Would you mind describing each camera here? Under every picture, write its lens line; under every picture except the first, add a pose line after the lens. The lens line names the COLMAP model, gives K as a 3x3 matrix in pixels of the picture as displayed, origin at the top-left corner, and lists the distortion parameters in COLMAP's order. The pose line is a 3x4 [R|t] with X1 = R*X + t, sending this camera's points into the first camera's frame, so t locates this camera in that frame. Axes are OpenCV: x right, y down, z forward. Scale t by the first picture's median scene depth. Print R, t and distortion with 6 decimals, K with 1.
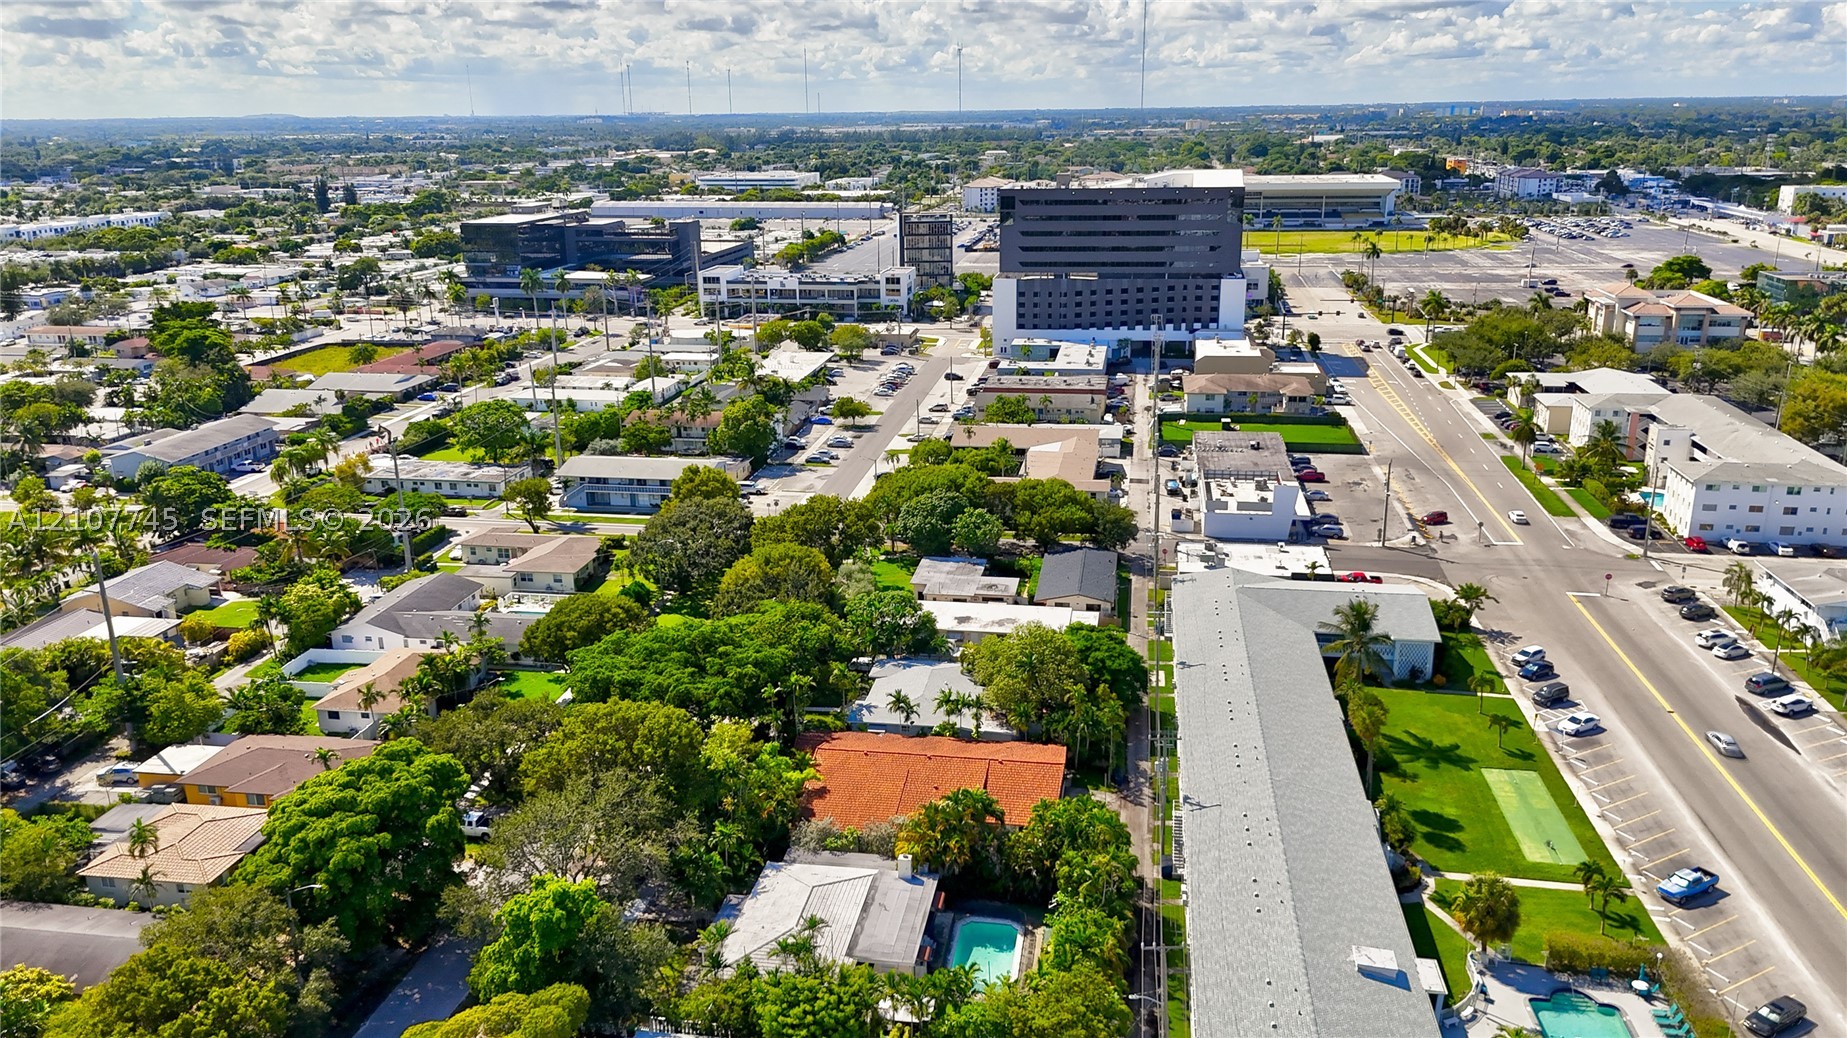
lens RADIAL K [[1336.5, 0, 928.6], [0, 1336.5, 540.5], [0, 0, 1]] dist [0.048469, -0.034685]
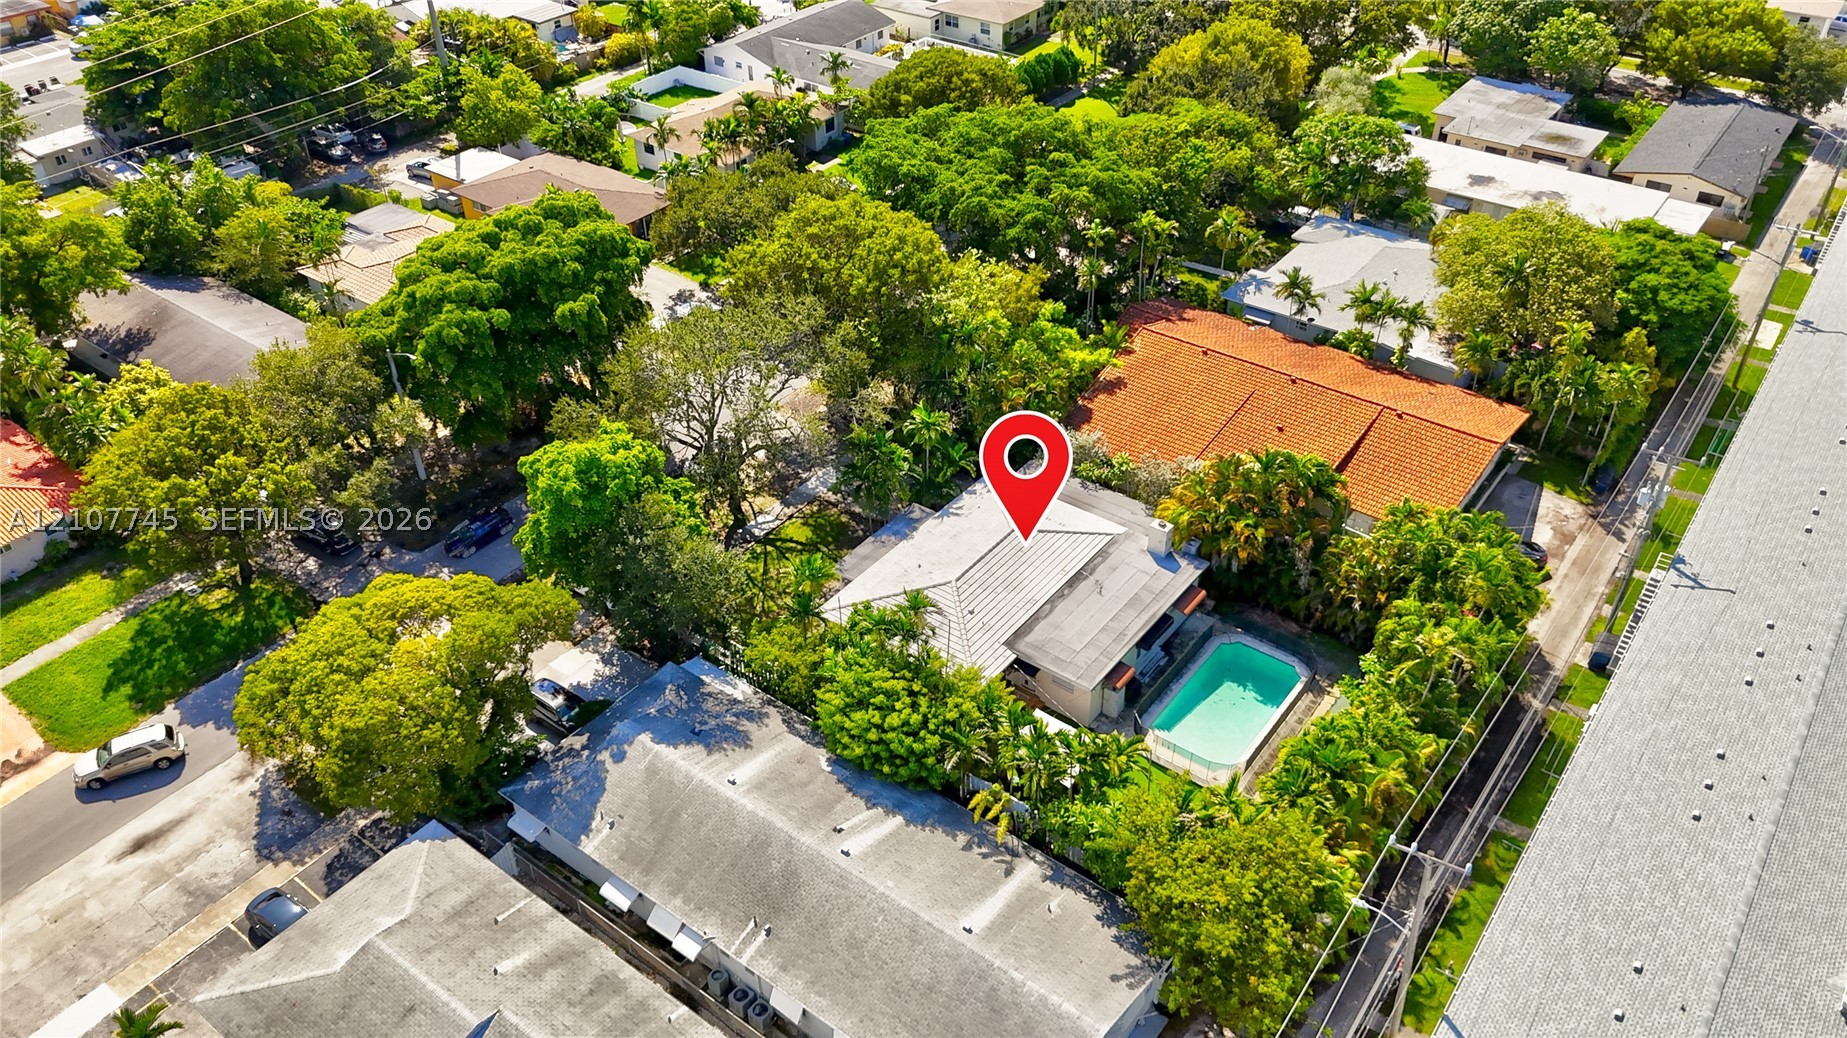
lens RADIAL K [[1336.5, 0, 928.6], [0, 1336.5, 540.5], [0, 0, 1]] dist [0.048469, -0.034685]
pose [[0.883598, 0.293091, -0.365175, 0.096301], [-0.143177, 0.911639, 0.385246, 0.003498], [0.445819, -0.288118, 0.847486, 0.297690]]
